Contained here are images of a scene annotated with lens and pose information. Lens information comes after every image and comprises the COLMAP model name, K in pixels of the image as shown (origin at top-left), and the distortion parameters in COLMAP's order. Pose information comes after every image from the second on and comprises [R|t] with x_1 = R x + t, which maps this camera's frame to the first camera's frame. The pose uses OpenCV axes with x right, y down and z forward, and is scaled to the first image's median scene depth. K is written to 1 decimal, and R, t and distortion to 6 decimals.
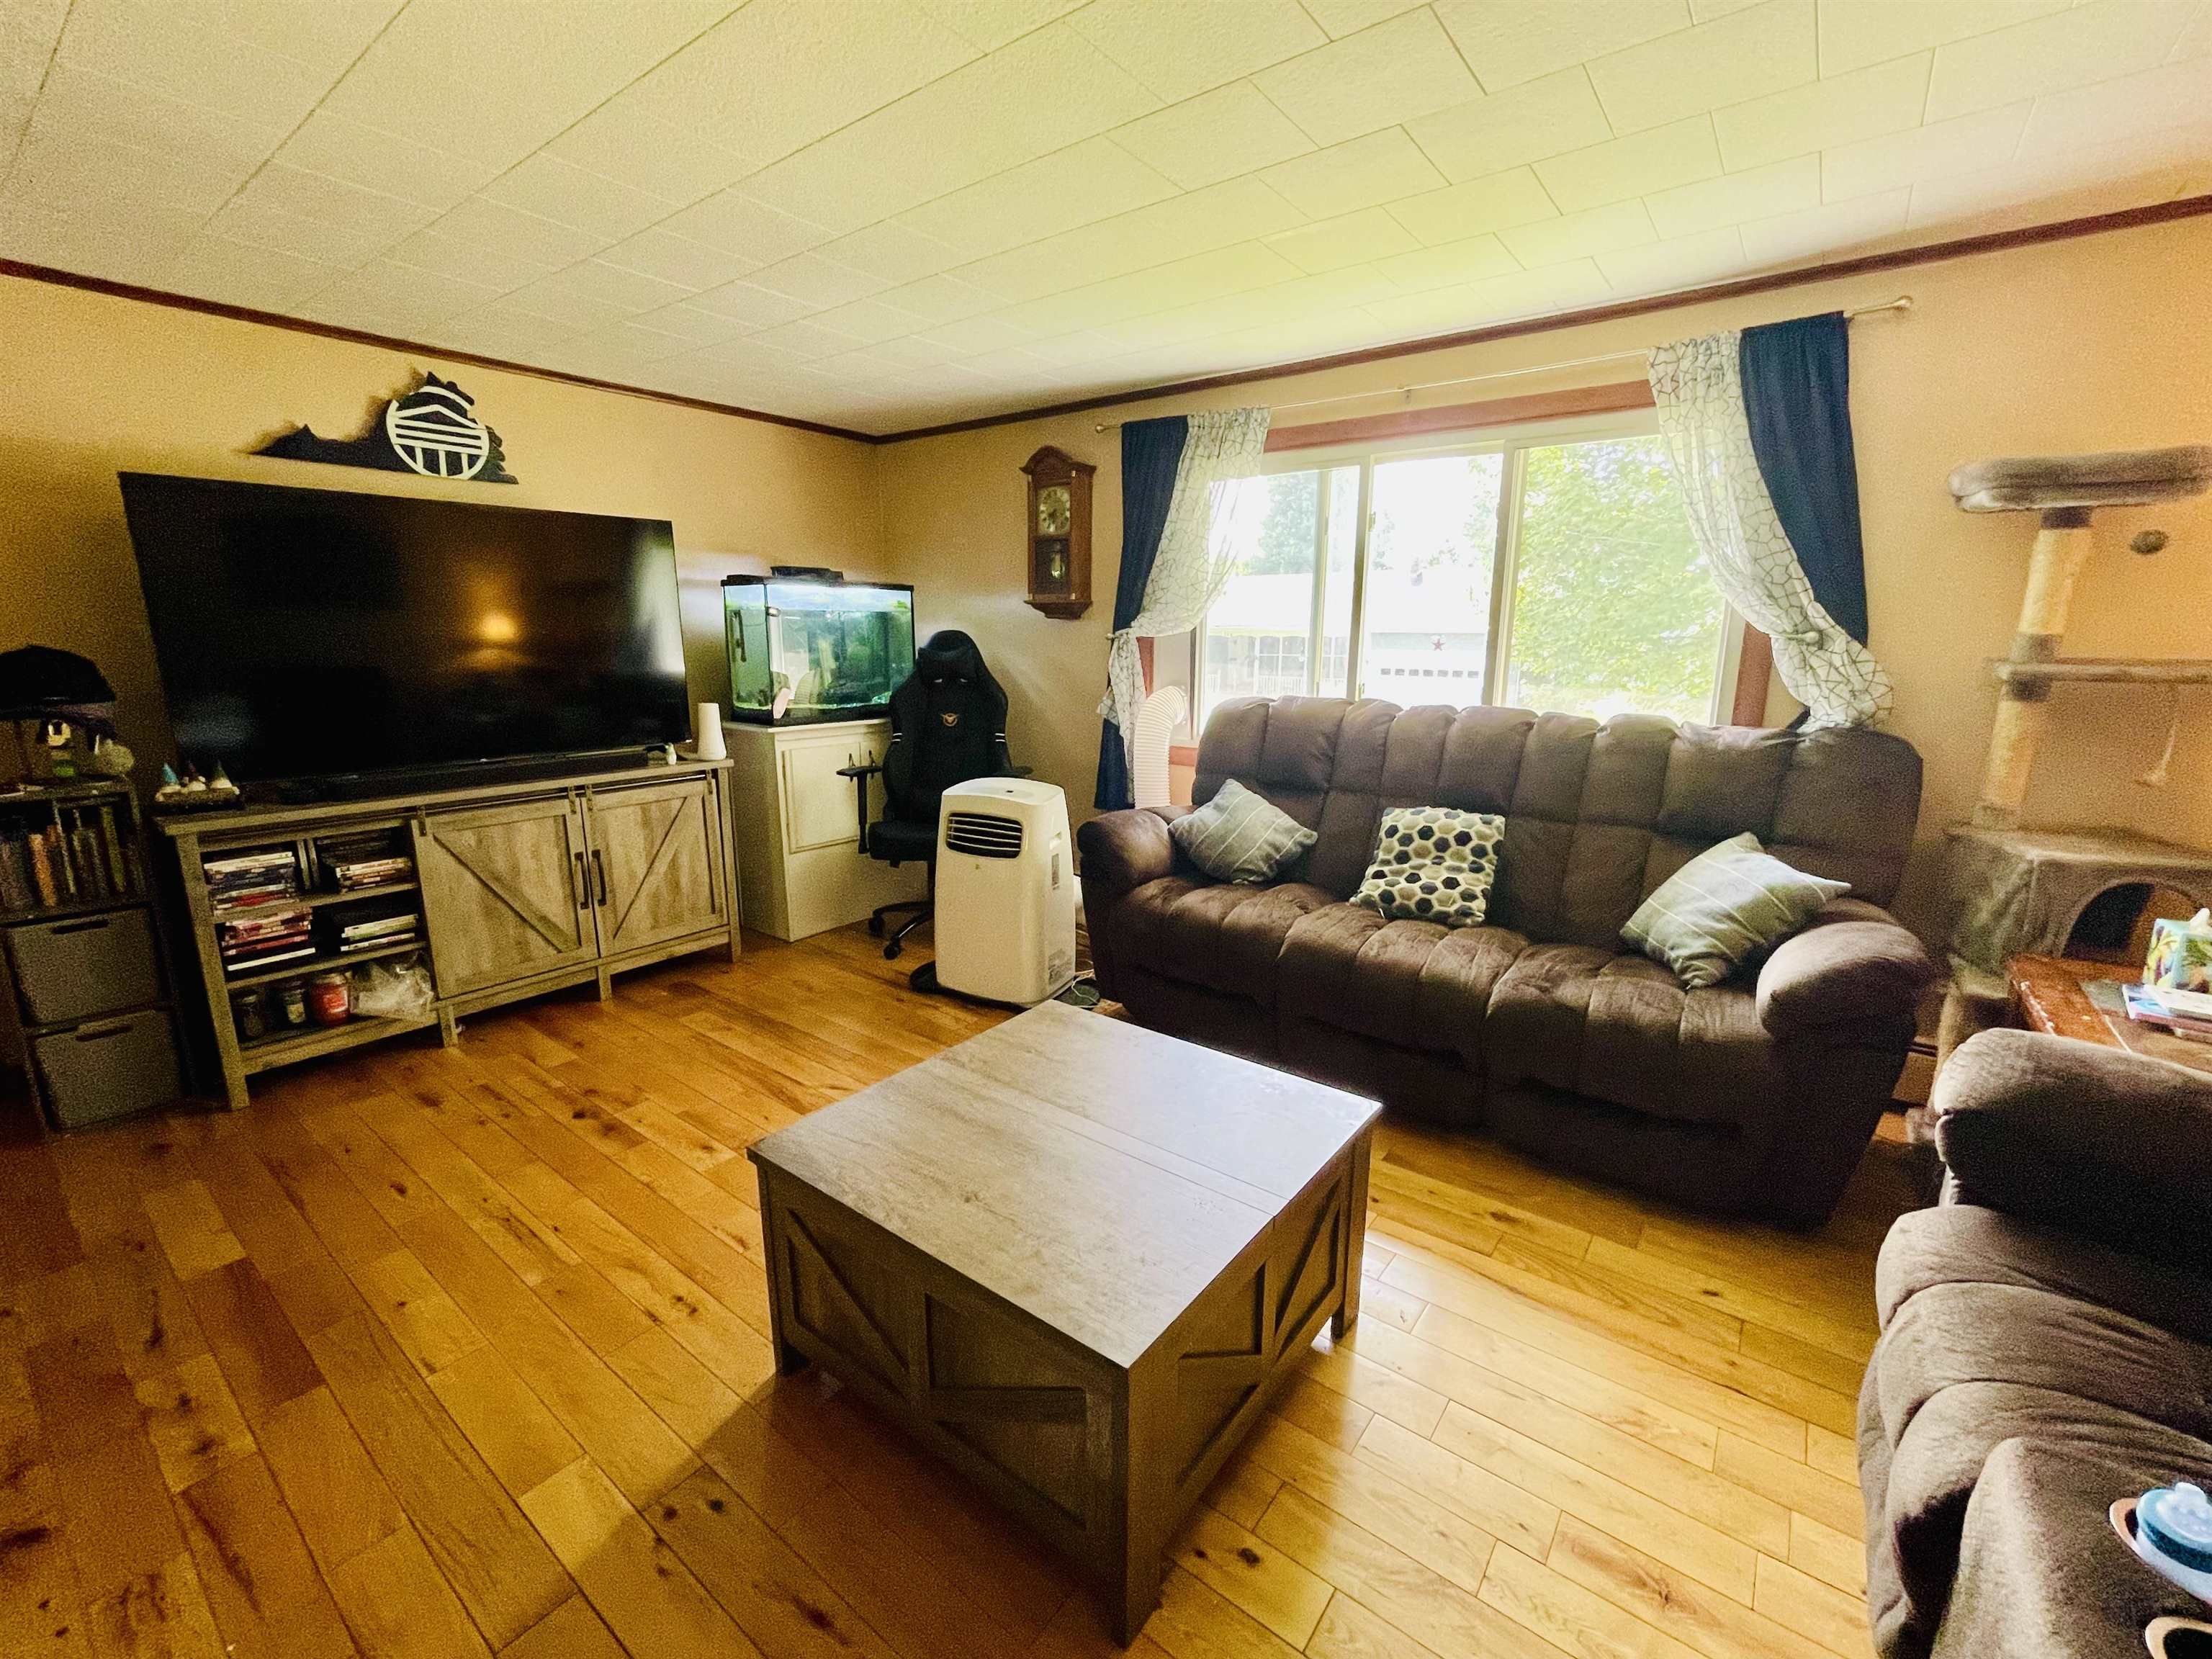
lens RADIAL K [[934.4, 0, 1097.3], [0, 934.4, 833.4], [0, 0, 1]] dist [0.000368, 0.000400]
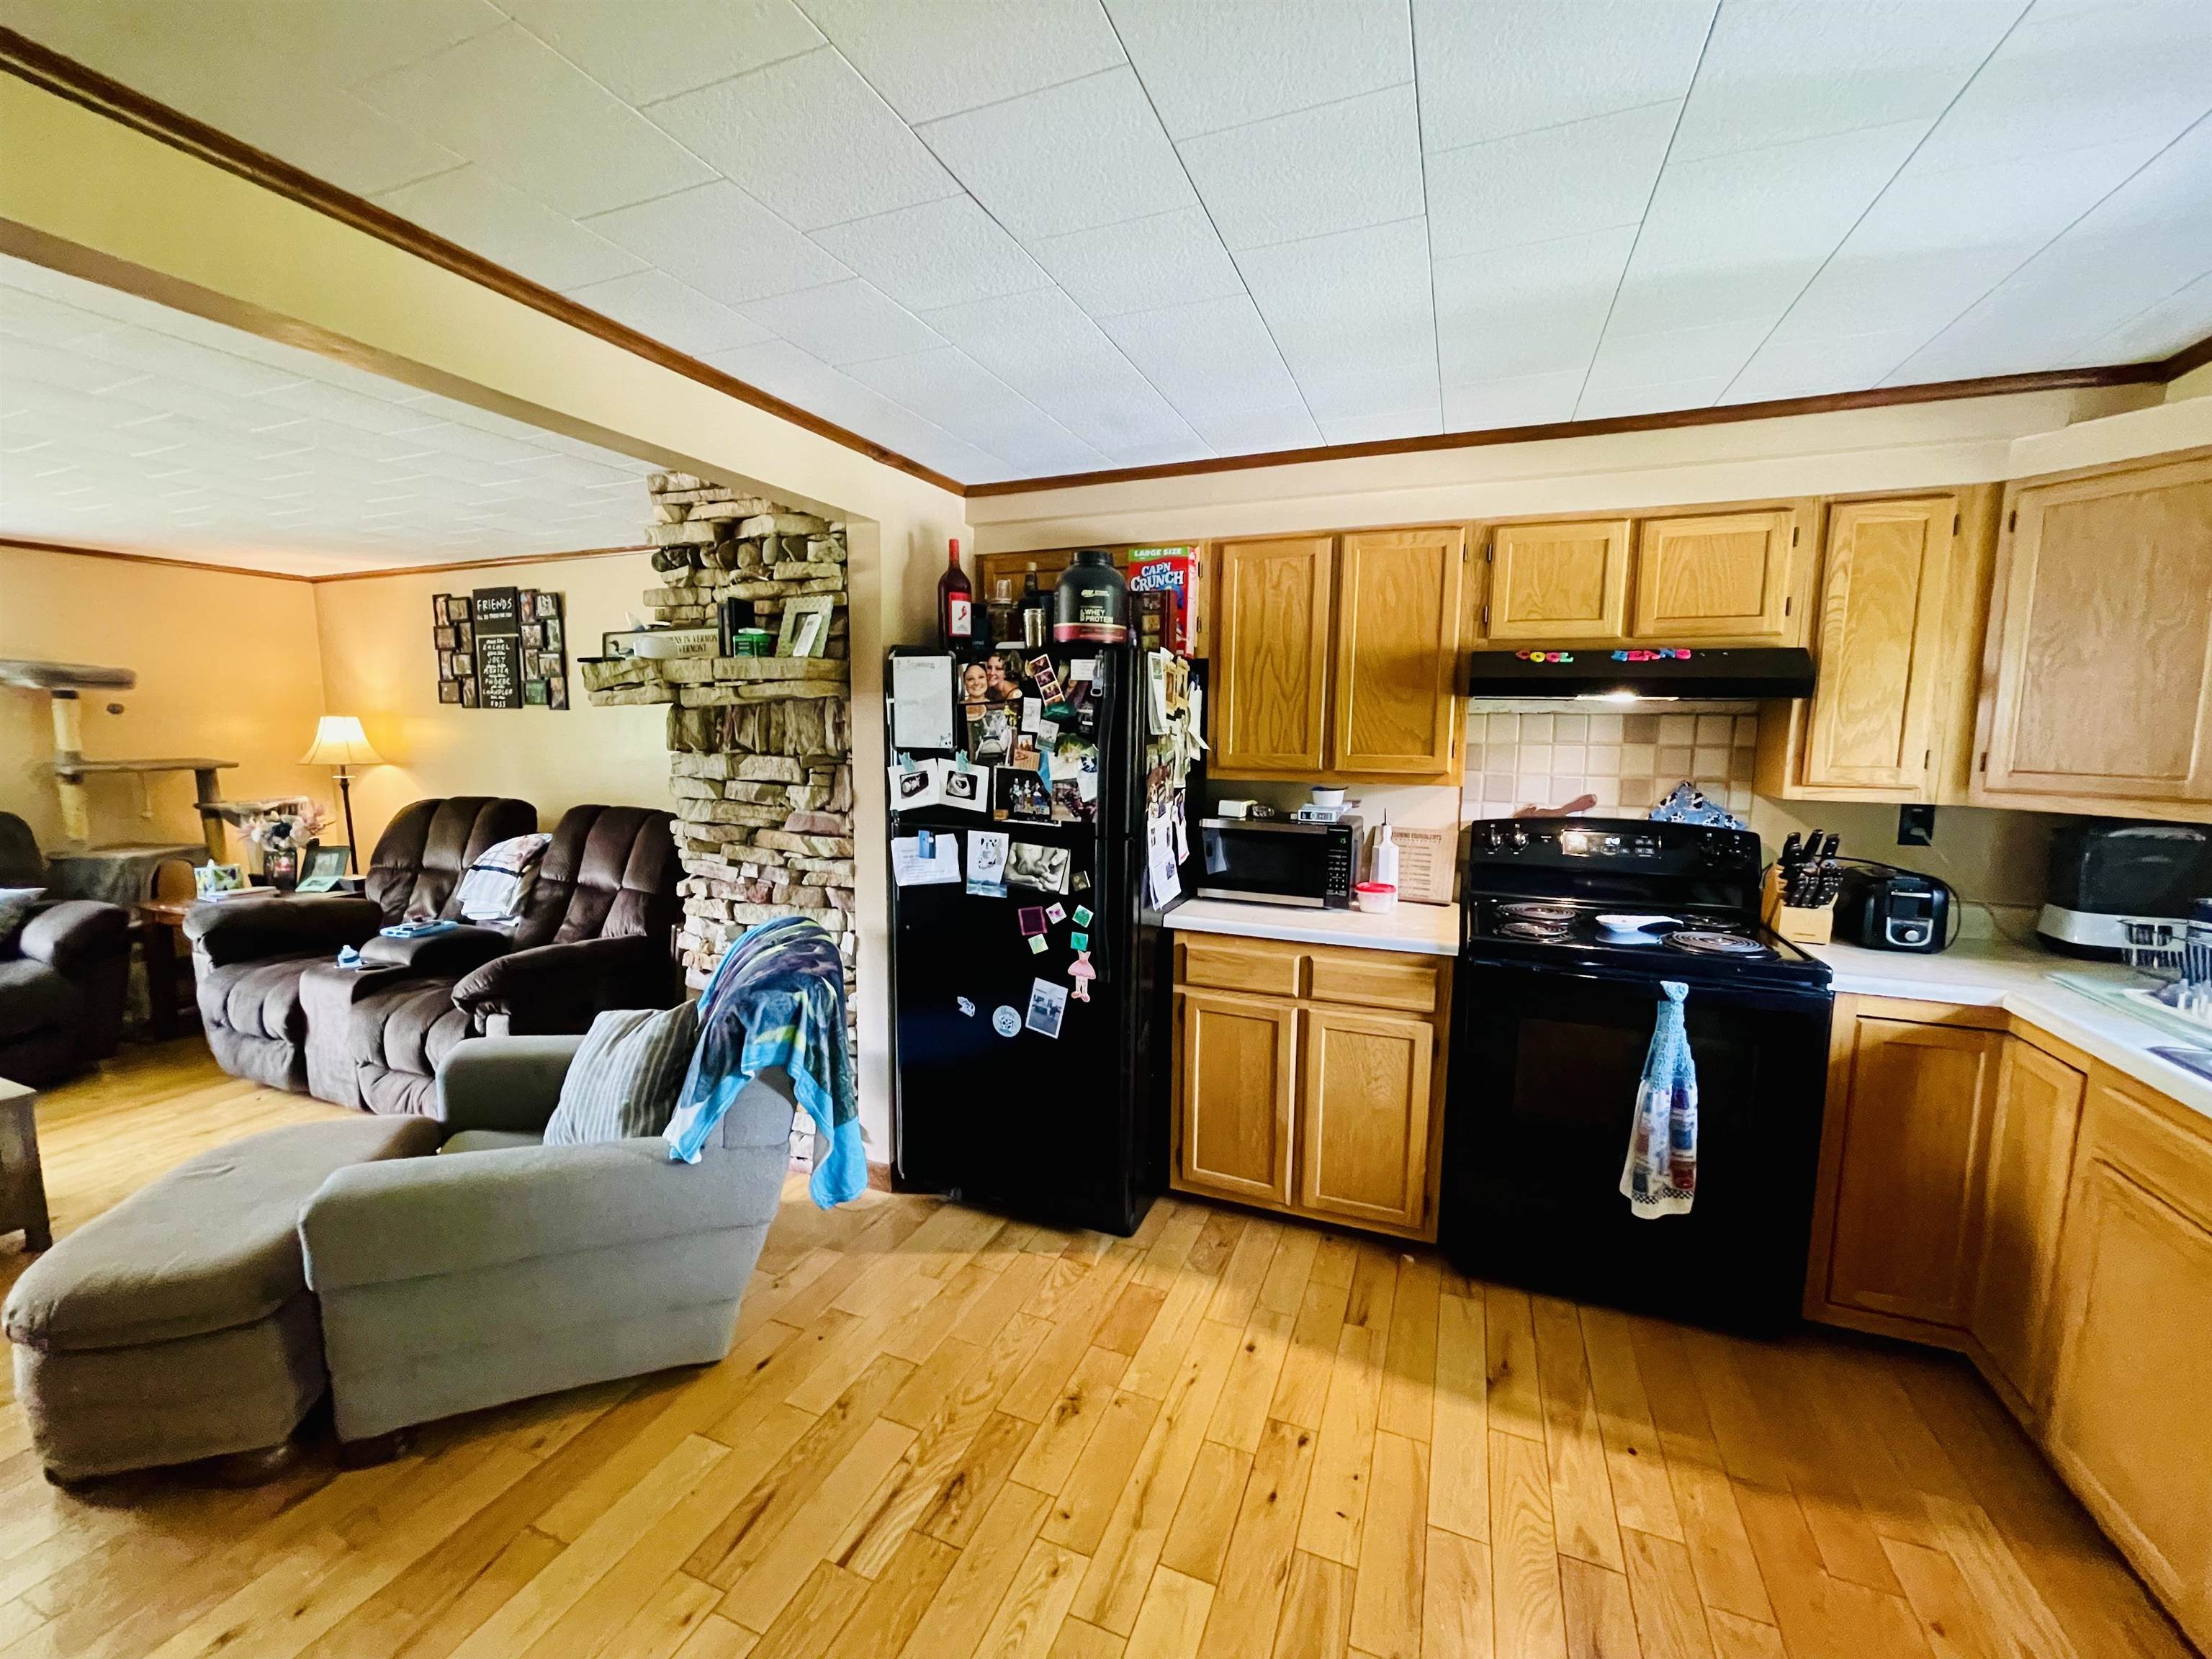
lens RADIAL K [[889.3, 0, 1102.3], [0, 889.3, 832.6], [0, 0, 1]] dist [0.000089, 0.000287]
pose [[-0.269388, -0.119511, 0.955587, -1.020173], [0.197866, 0.964231, 0.176372, 0.037477], [-0.942486, 0.236590, -0.236105, -0.409796]]
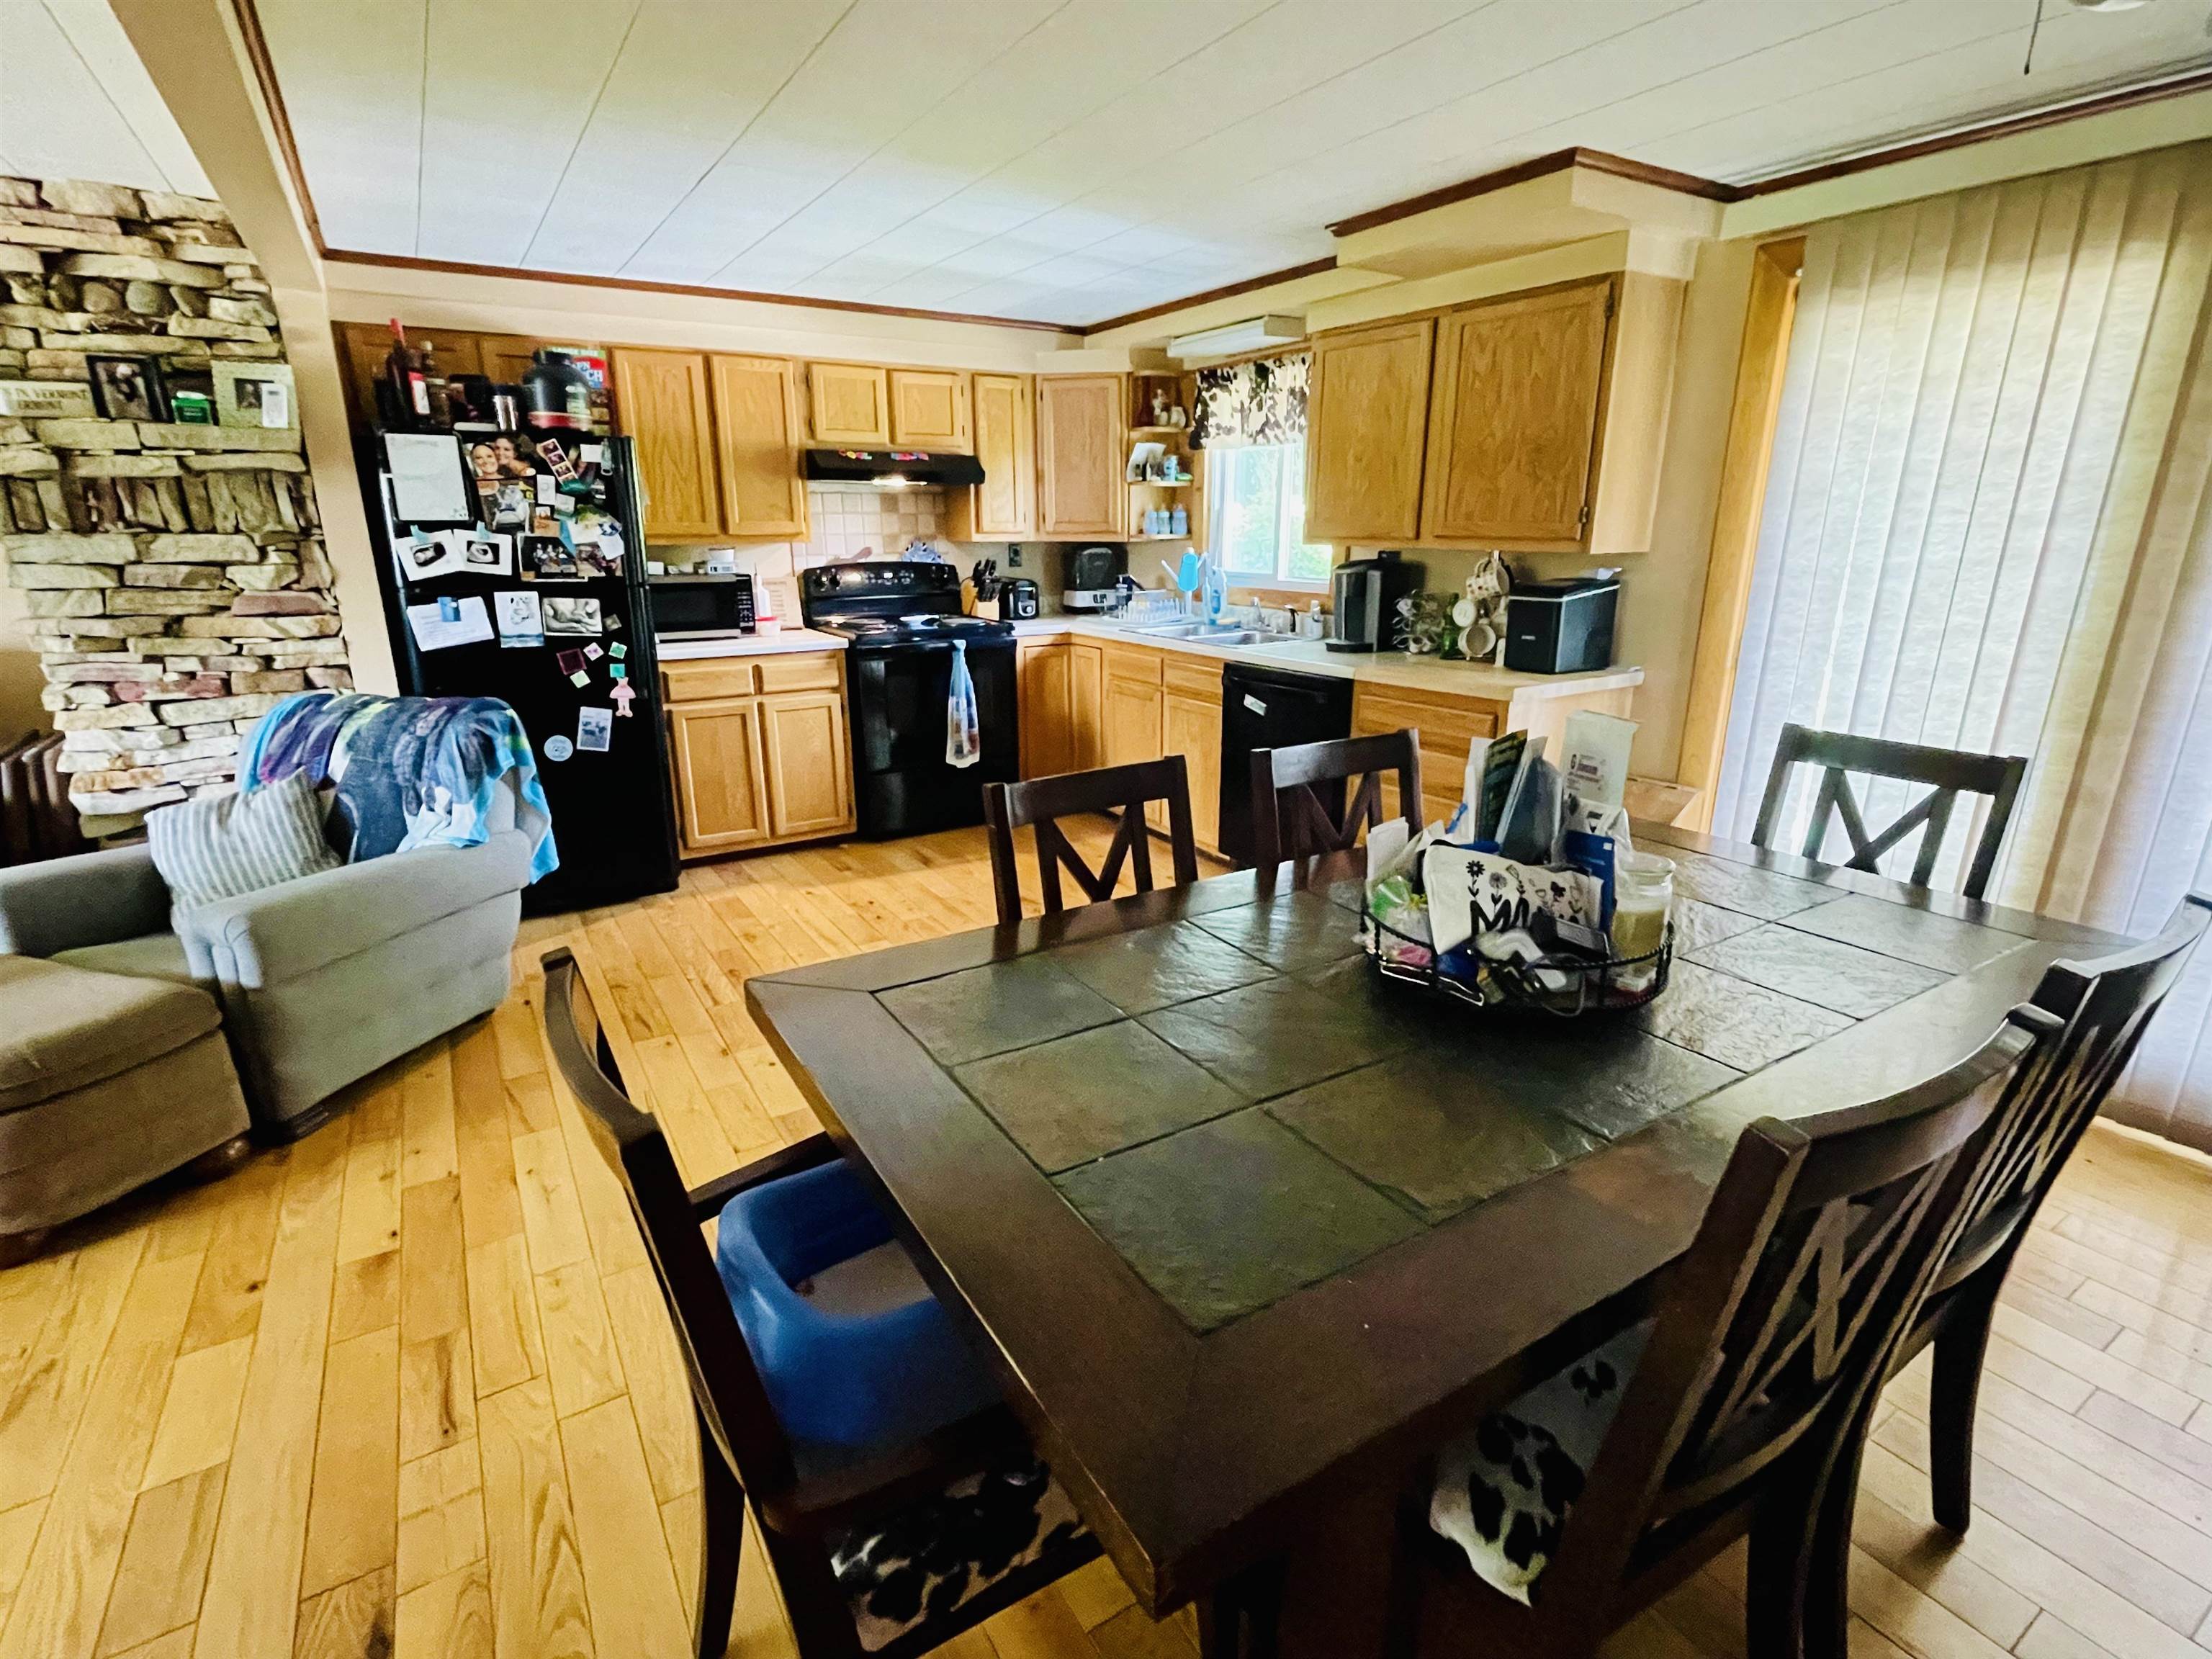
lens RADIAL K [[1053.1, 0, 1090.4], [0, 1053.1, 838.1], [0, 0, 1]] dist [-0.001991, 0.000516]
pose [[-0.938511, -0.099622, 0.330564, -1.220198], [0.075529, 0.875029, 0.478141, -0.114767], [-0.336887, 0.473708, -0.813700, 0.387249]]
